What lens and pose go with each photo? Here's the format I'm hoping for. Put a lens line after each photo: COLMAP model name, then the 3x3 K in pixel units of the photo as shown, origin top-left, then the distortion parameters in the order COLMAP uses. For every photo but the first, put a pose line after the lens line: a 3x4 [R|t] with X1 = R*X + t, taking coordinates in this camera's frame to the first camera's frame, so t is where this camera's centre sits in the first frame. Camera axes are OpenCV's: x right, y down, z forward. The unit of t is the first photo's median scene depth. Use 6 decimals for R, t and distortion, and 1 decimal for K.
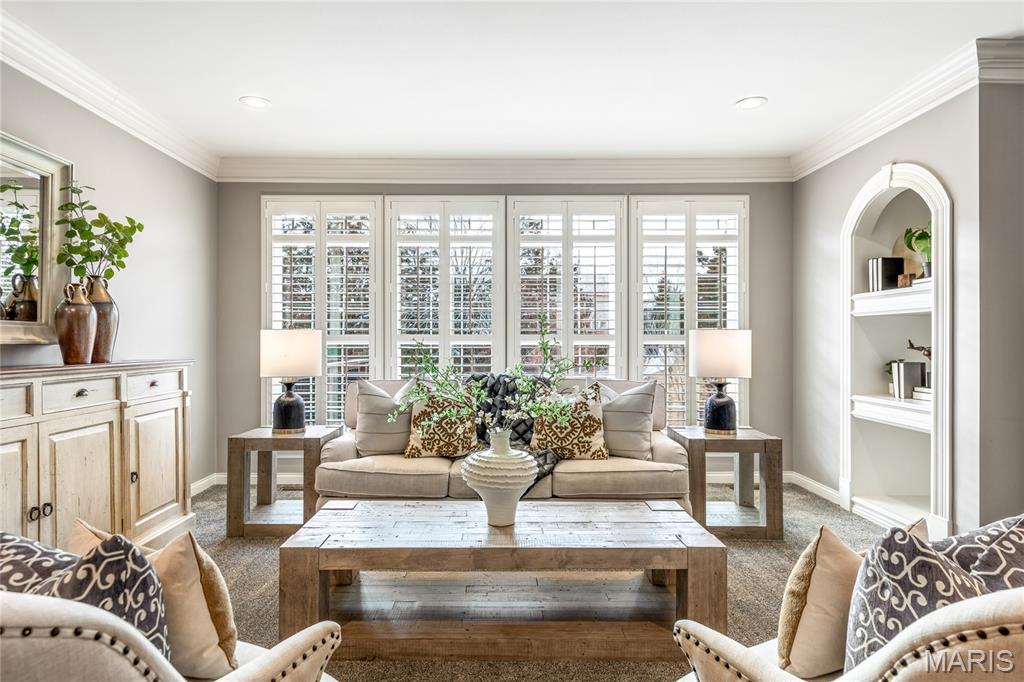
lens RADIAL K [[598.0, 0, 506.3], [0, 598.0, 338.2], [0, 0, 1]] dist [0.007909, 0.002244]
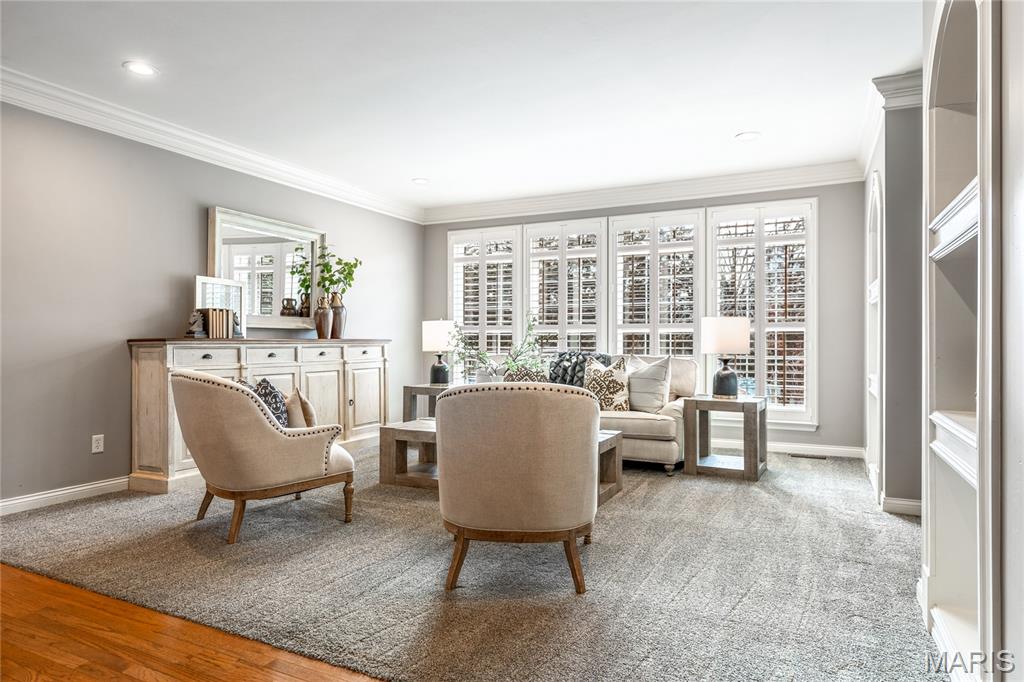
lens RADIAL K [[614.4, 0, 517.1], [0, 614.4, 338.3], [0, 0, 1]] dist [-0.003014, 0.000031]
pose [[0.894446, 0.000230, -0.447176, 0.663873], [0.001440, 0.999993, 0.003393, 0.031542], [0.447174, -0.003679, 0.894439, -0.441803]]
